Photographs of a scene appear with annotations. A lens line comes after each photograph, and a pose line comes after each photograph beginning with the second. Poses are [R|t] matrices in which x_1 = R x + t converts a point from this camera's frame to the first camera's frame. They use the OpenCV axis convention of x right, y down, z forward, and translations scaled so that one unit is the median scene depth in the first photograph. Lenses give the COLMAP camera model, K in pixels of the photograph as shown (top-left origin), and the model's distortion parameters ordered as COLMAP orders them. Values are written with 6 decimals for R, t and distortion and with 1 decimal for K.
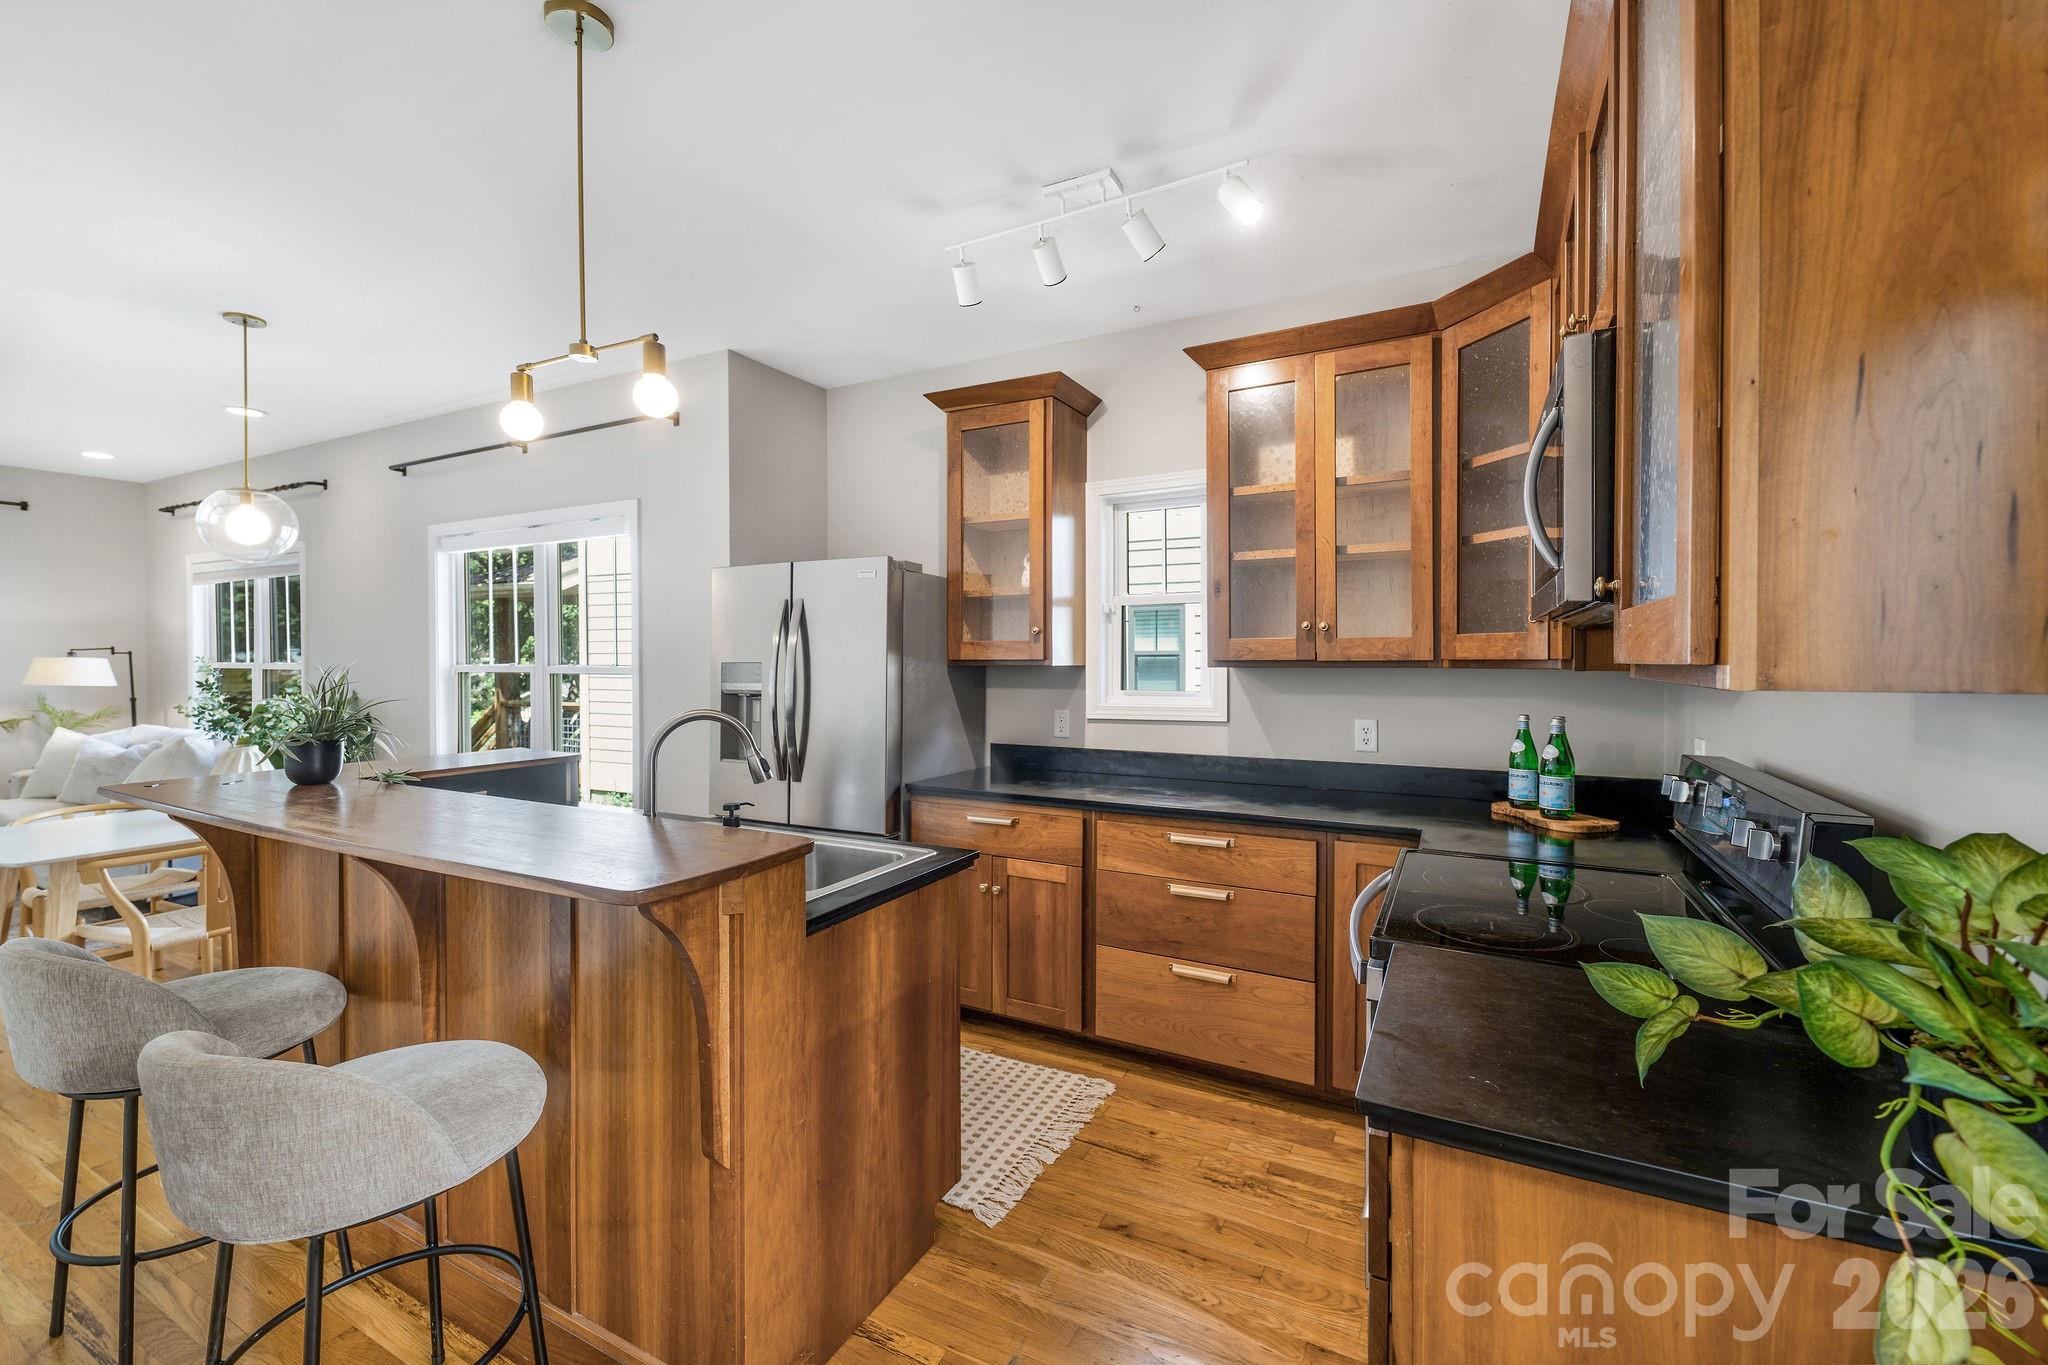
lens RADIAL K [[819.4, 0, 1055.6], [0, 819.4, 683.6], [0, 0, 1]] dist [0.000014, -0.008859]
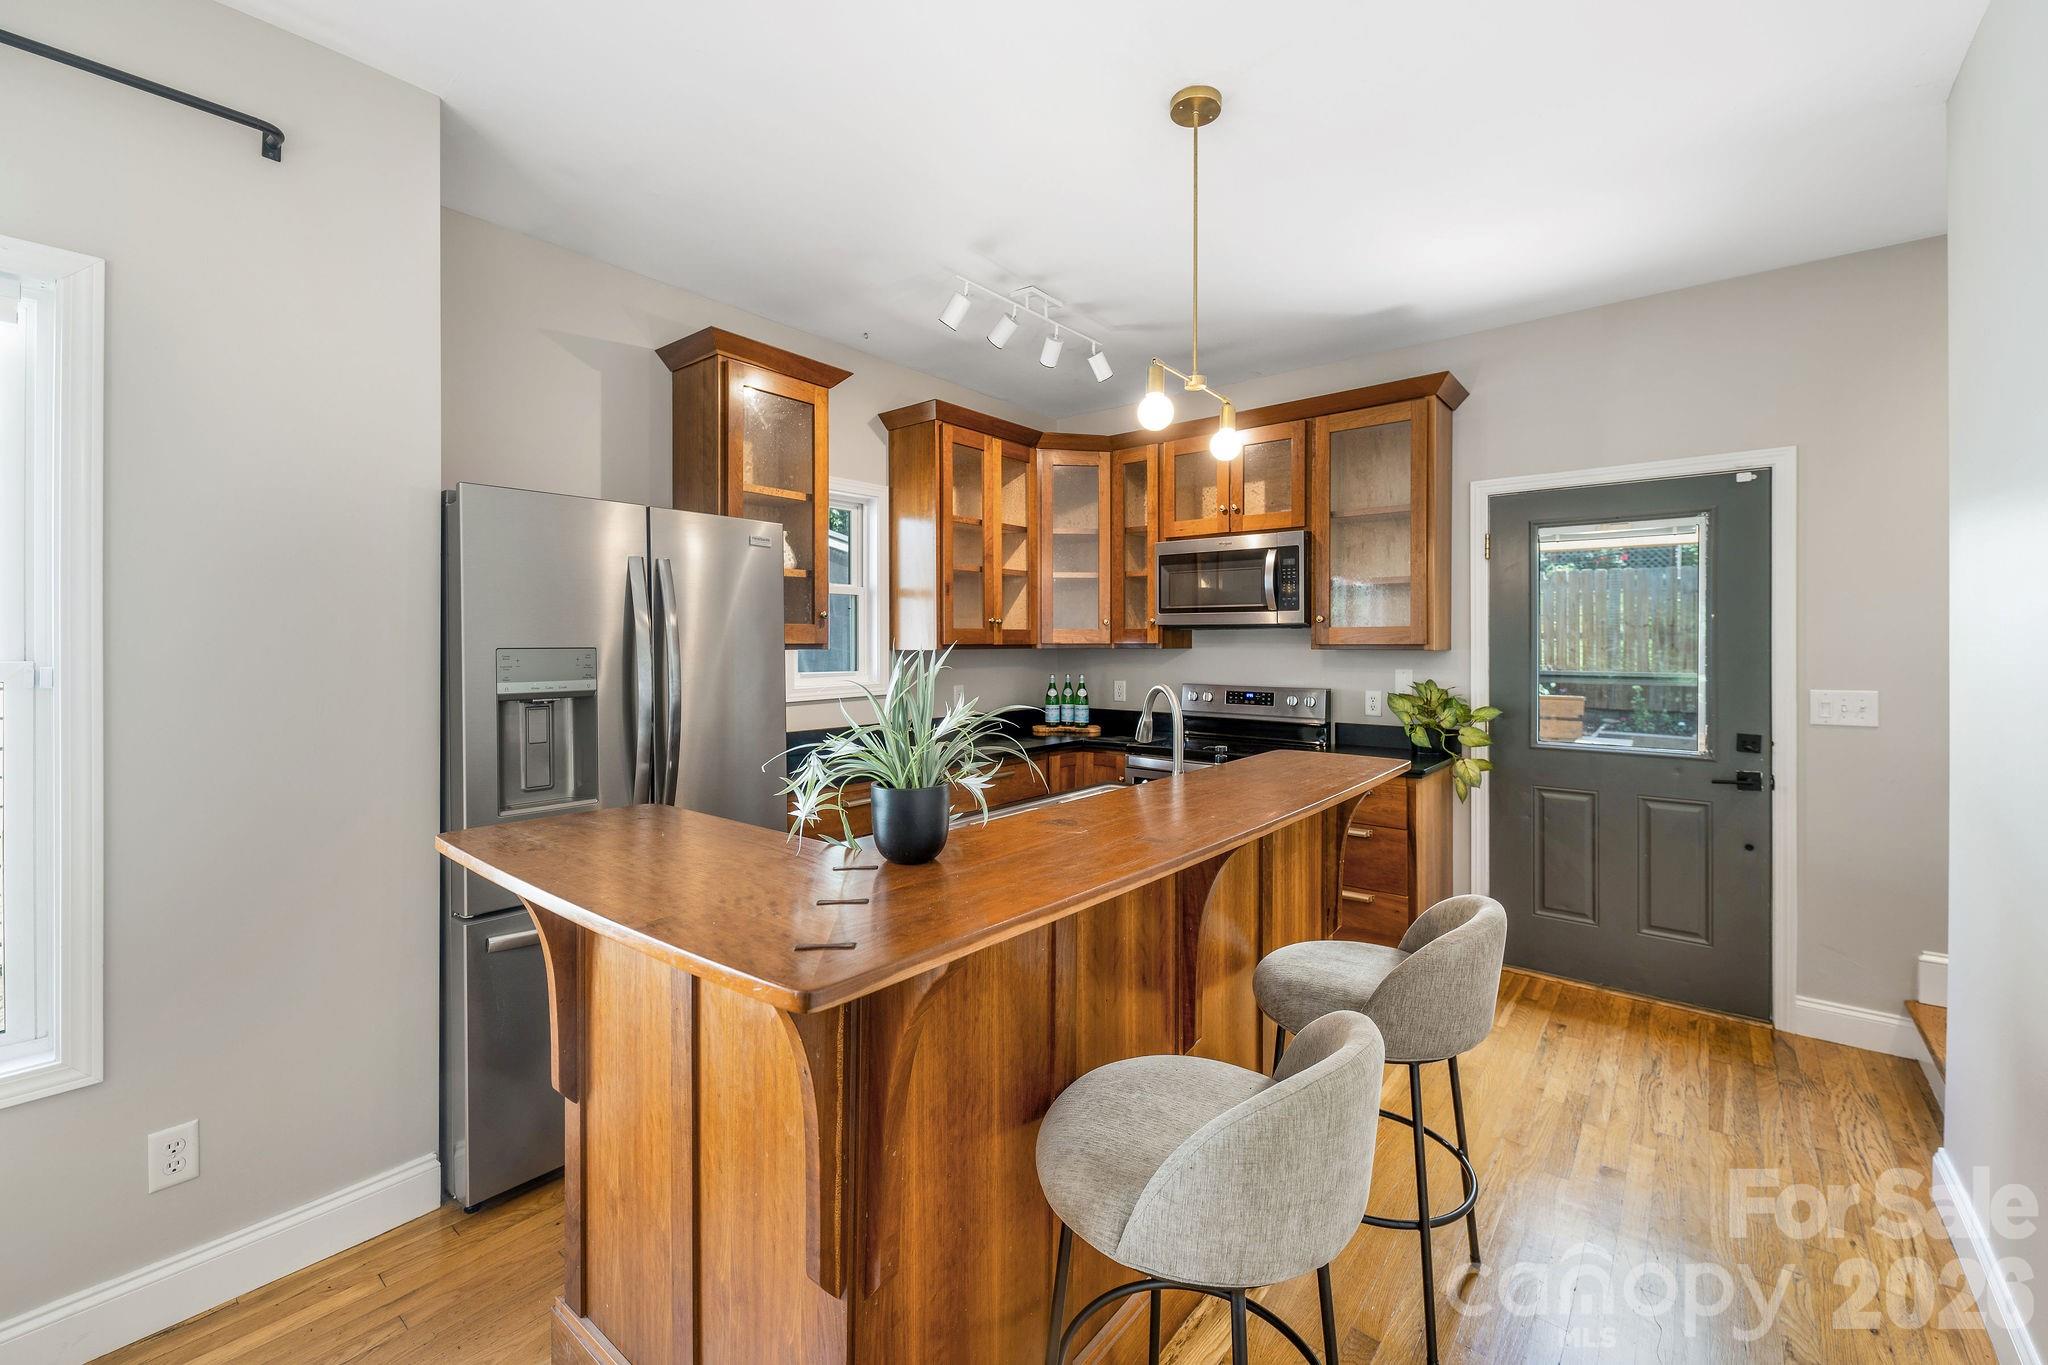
lens RADIAL K [[838.7, 0, 1019.7], [0, 838.7, 645.6], [0, 0, 1]] dist [0.002606, 0.000057]
pose [[0.209472, -0.003503, 0.977808, -1.203273], [0.032091, 0.999480, -0.003294, -0.019902], [-0.977288, 0.032069, 0.209476, 0.671339]]
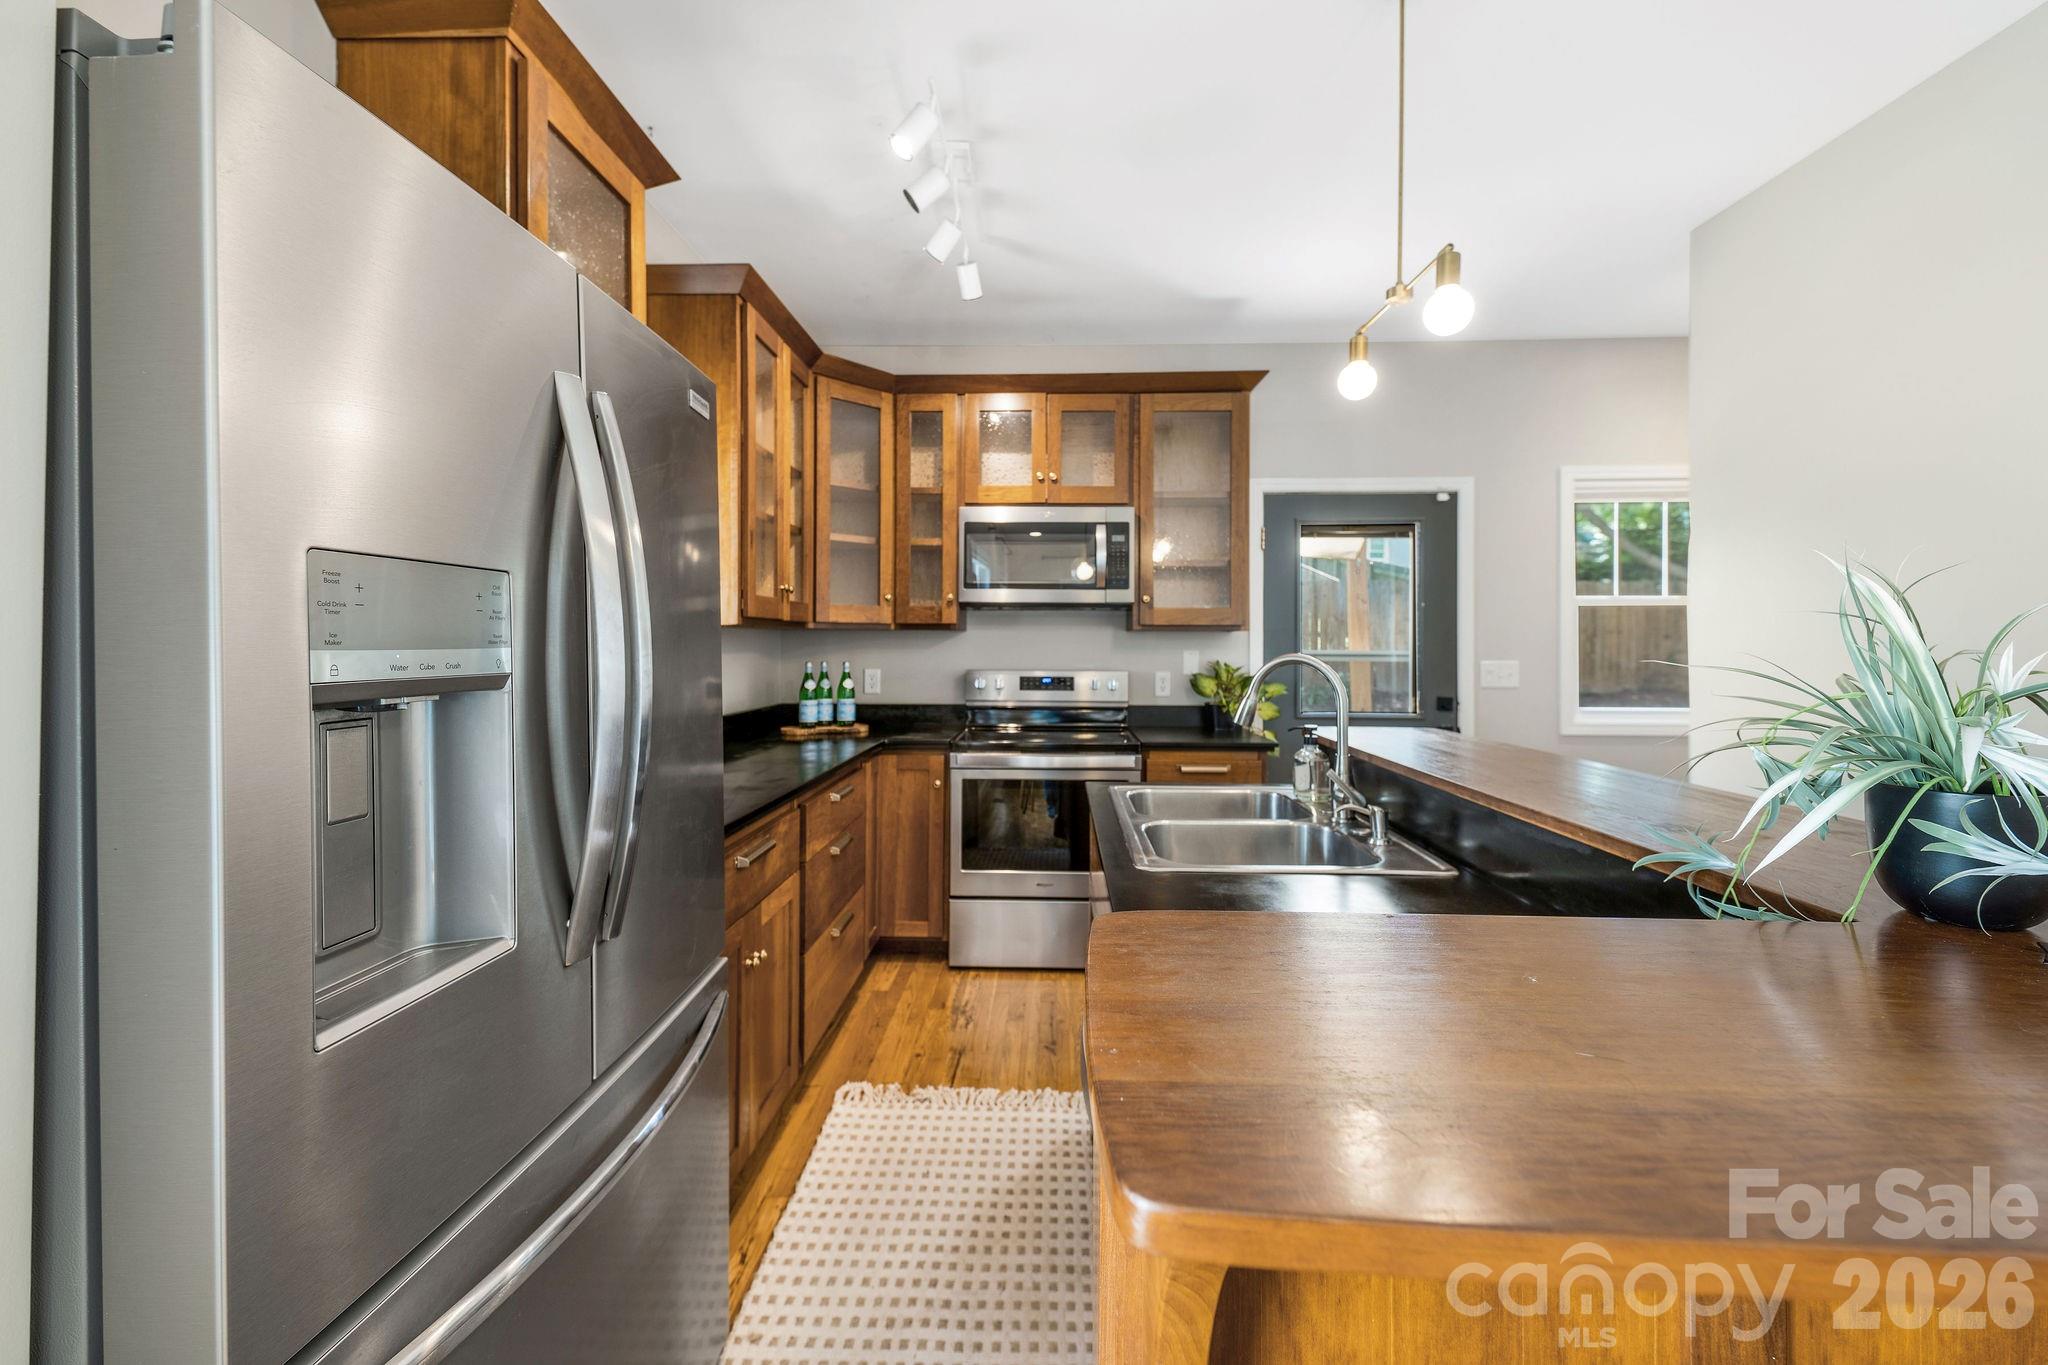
lens RADIAL K [[822.5, 0, 1038.2], [0, 822.5, 649.6], [0, 0, 1]] dist [0.023629, -0.009055]
pose [[-0.428512, -0.007788, 0.903502, -0.871556], [0.025804, 0.999450, 0.020853, -0.002570], [-0.903167, 0.032249, -0.428076, 1.227241]]
